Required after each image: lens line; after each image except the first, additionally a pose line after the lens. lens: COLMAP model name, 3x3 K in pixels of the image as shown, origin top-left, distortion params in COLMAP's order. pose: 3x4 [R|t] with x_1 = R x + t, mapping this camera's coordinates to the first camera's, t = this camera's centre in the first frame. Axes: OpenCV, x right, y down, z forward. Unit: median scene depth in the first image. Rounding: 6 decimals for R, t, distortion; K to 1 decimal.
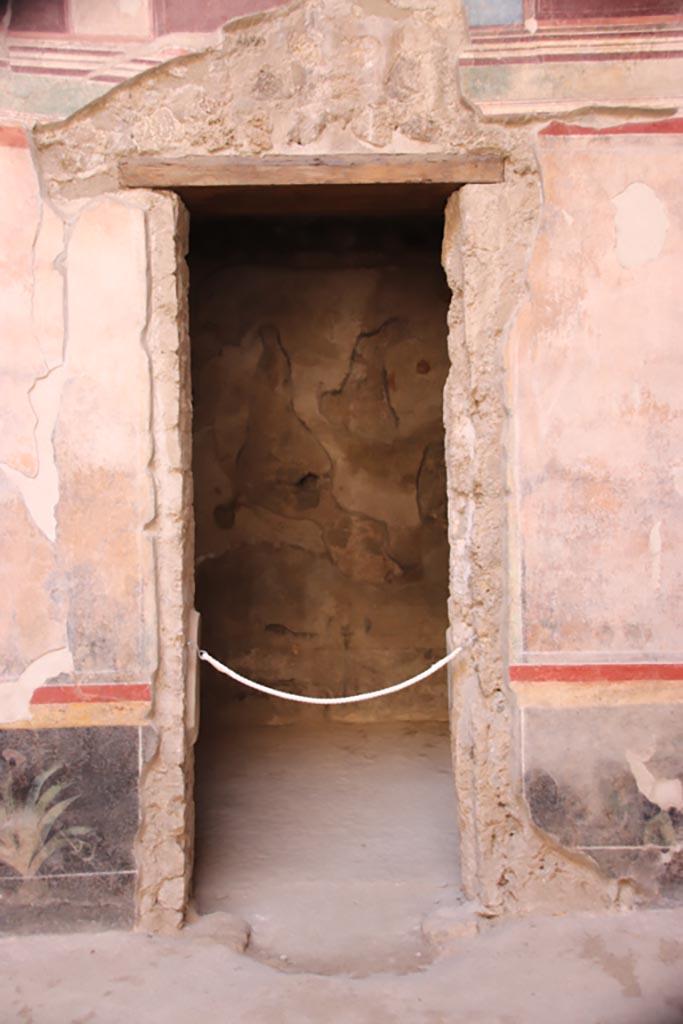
lens RADIAL K [[1230.8, 0, 345.1], [0, 1230.8, 512.5], [0, 0, 1]] dist [0.082139, 0.000000]
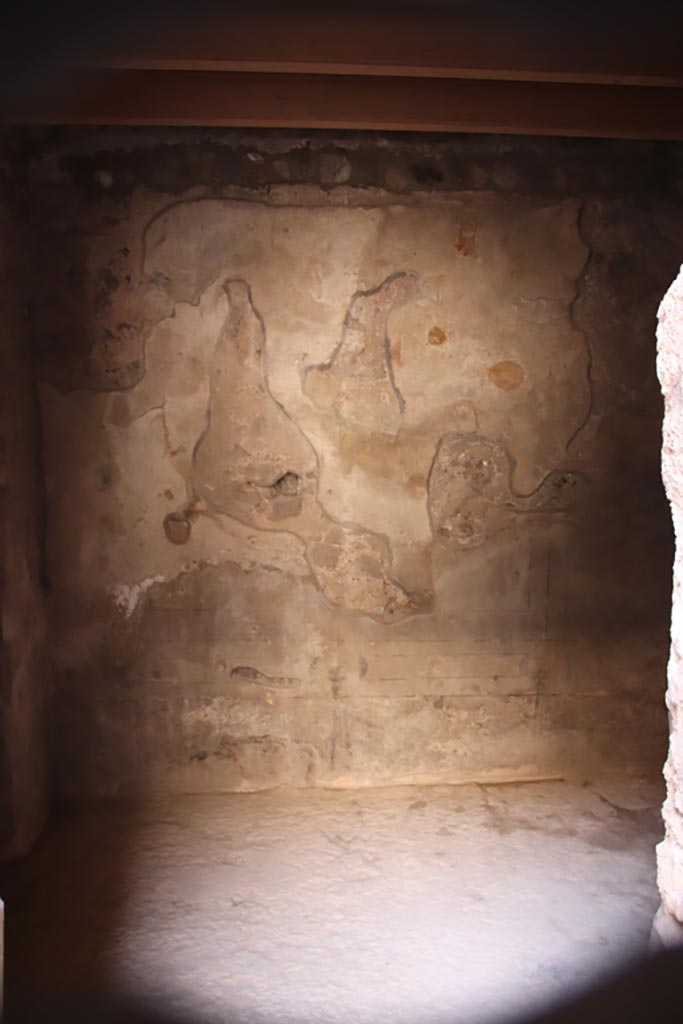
lens RADIAL K [[856.0, 0, 346.5], [0, 856.0, 512.4], [0, 0, 1]] dist [-0.109153, 0.093715]
pose [[0.999359, 0.005571, 0.035368, -0.011725], [-0.006445, 0.999675, 0.024646, -0.019988], [-0.035219, -0.024858, 0.999070, 0.464804]]
